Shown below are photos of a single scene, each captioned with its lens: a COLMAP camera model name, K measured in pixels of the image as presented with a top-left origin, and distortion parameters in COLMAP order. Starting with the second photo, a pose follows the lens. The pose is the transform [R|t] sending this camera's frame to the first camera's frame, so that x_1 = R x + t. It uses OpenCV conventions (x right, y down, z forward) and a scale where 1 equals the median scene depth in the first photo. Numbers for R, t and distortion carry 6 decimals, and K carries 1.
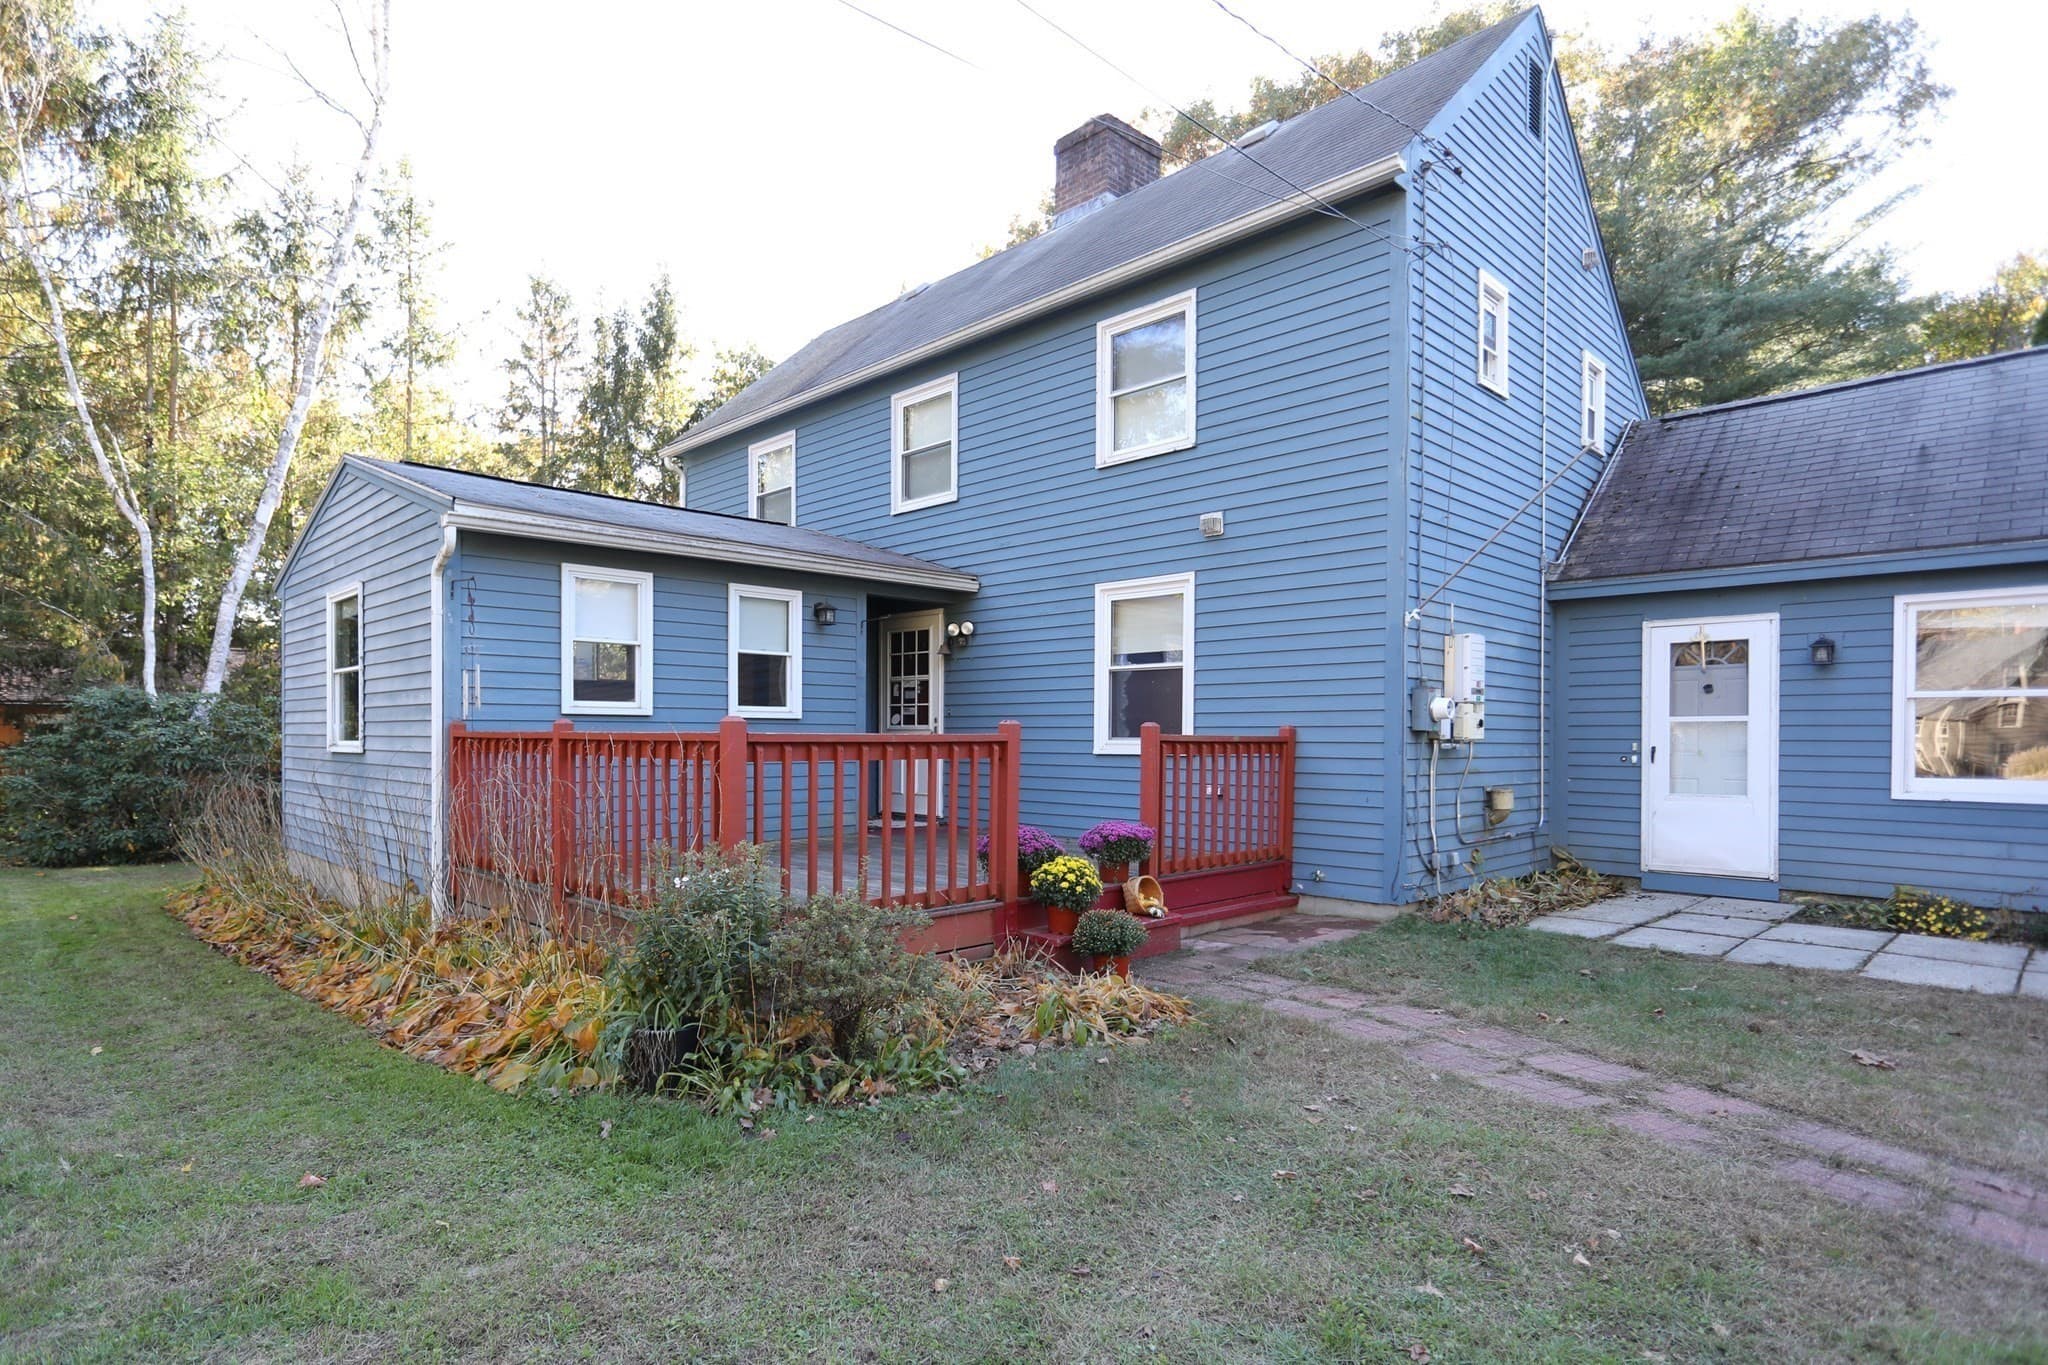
lens RADIAL K [[1066.7, 0, 919.7], [0, 1066.7, 749.1], [0, 0, 1]] dist [-0.006226, 0.002465]
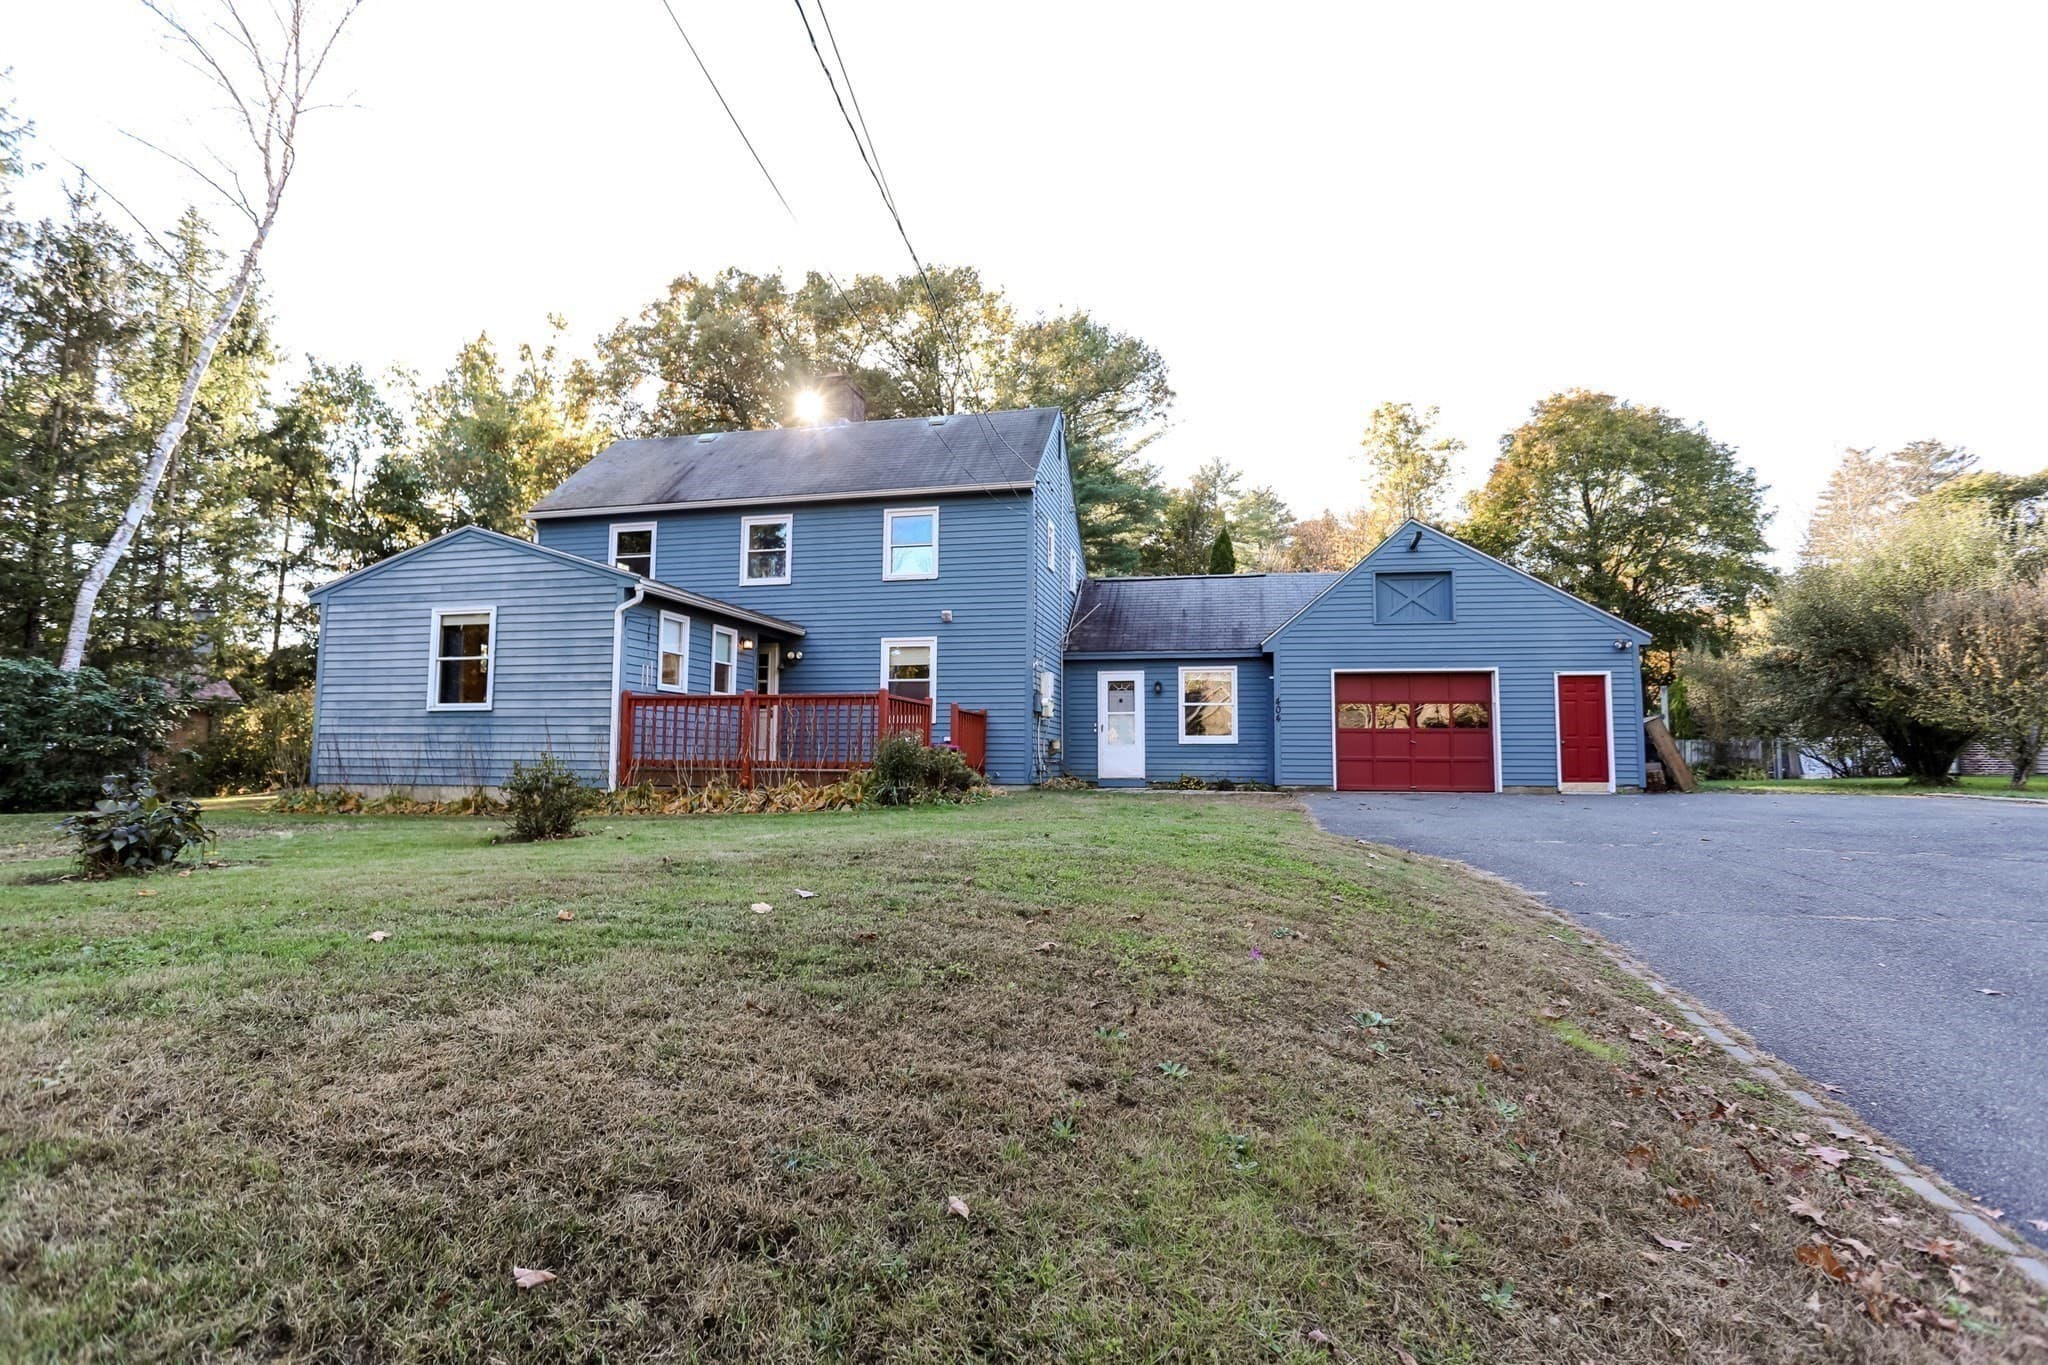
lens RADIAL K [[1017.9, 0, 1022.5], [0, 1017.9, 662.5], [0, 0, 1]] dist [-0.026538, 0.010938]
pose [[0.811737, 0.057755, 0.581161, -0.801389], [0.006608, 0.994126, -0.108024, 0.107765], [-0.583986, 0.091528, 0.806587, -0.752436]]
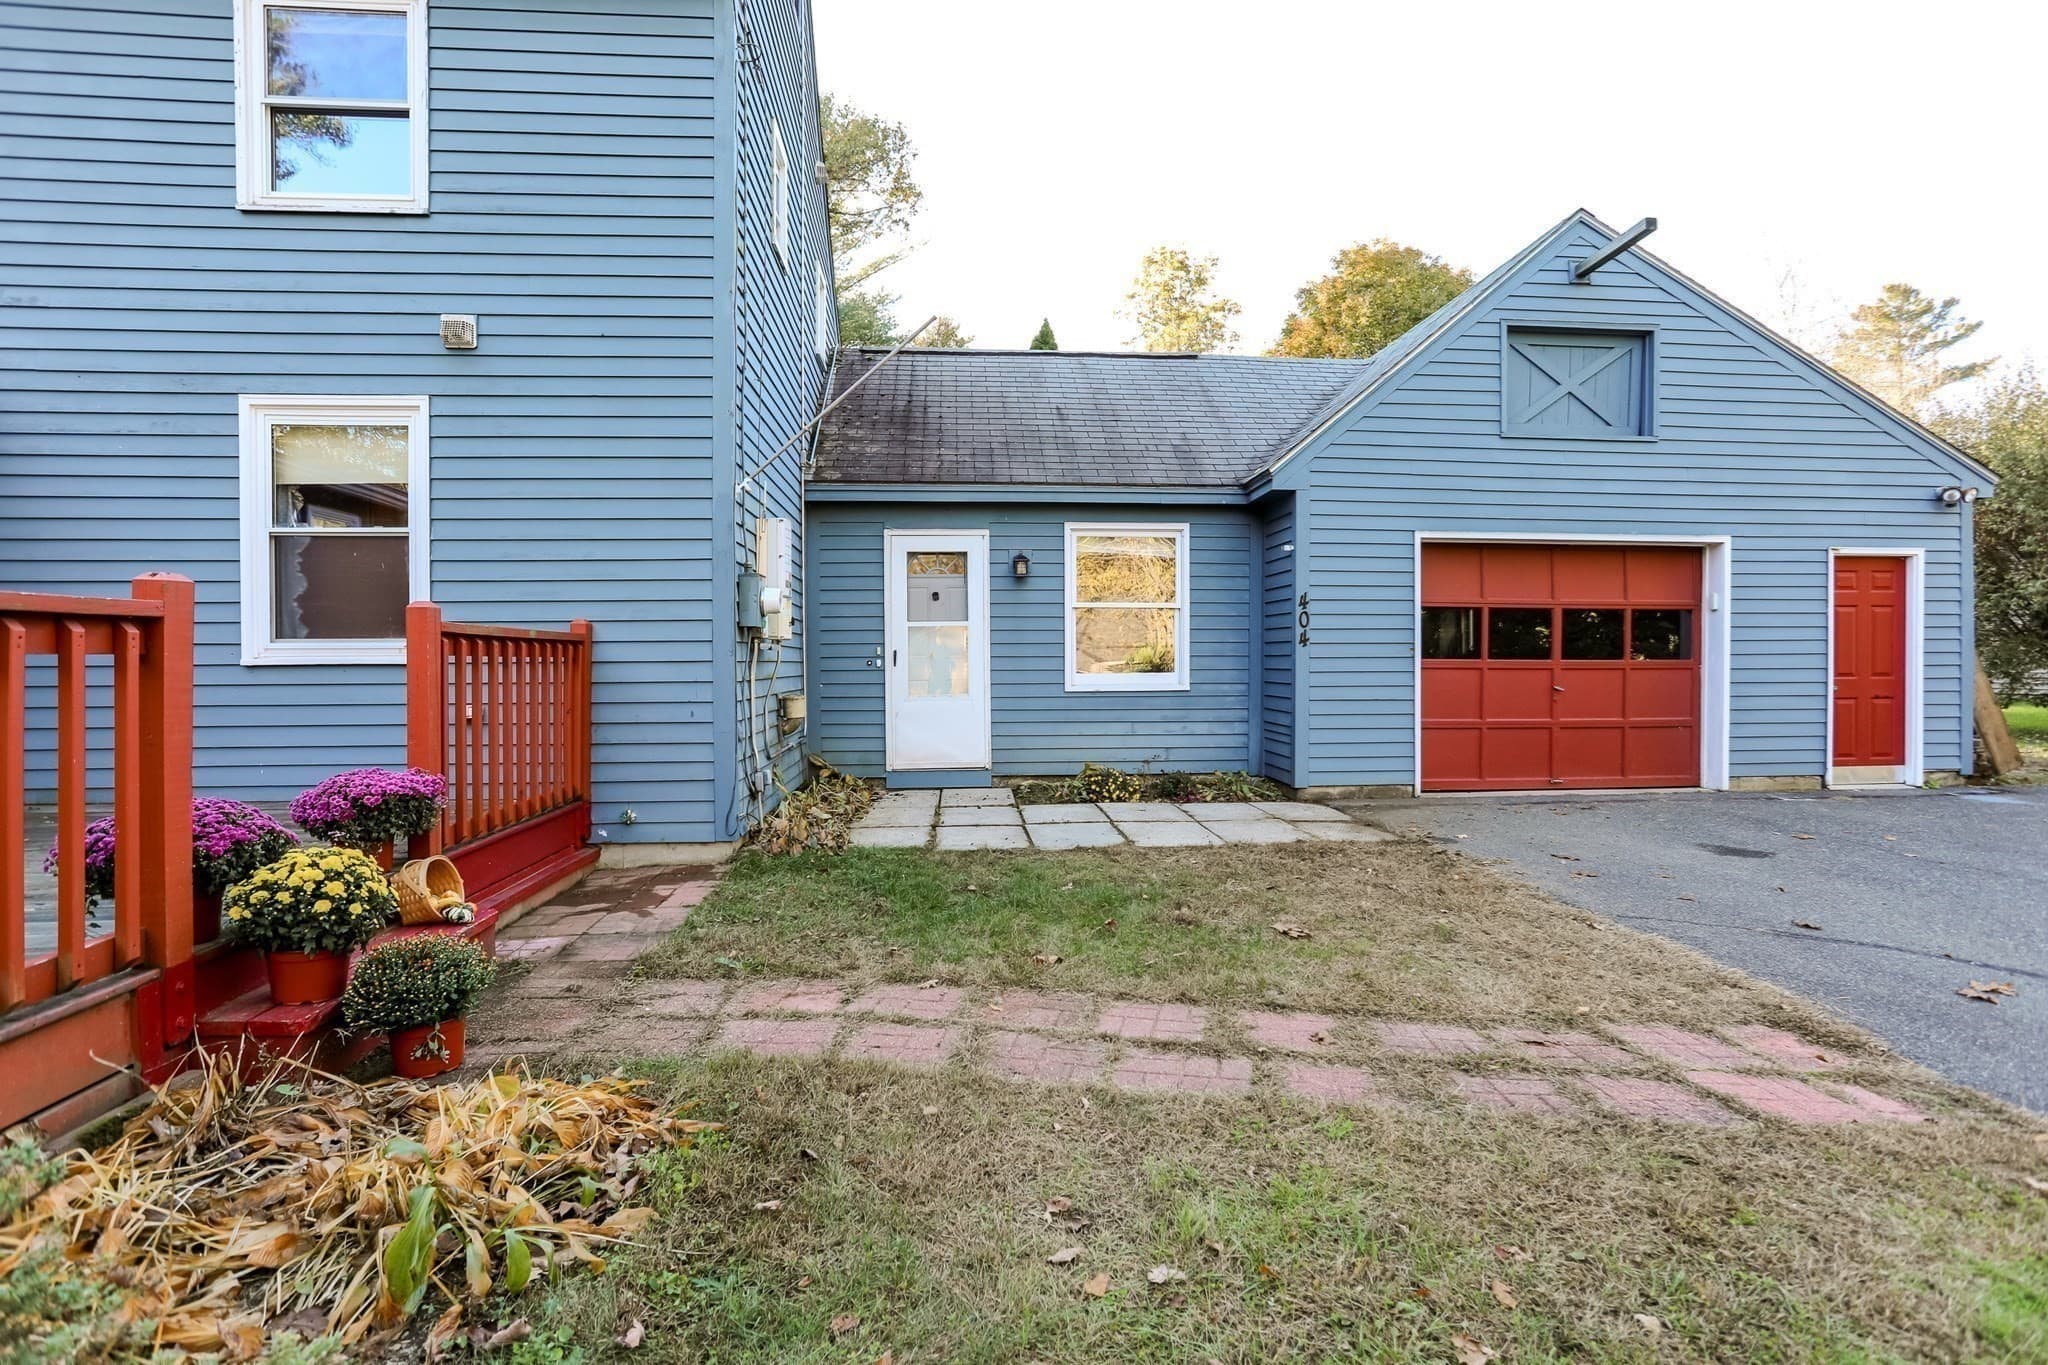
lens RADIAL K [[1017.9, 0, 1021.7], [0, 1017.9, 661.0], [0, 0, 1]] dist [-0.026538, 0.010938]
pose [[0.611272, -0.008987, 0.791369, -0.024426], [0.018260, 0.999829, -0.002749, 0.013629], [-0.791210, 0.016131, 0.611332, 0.310920]]
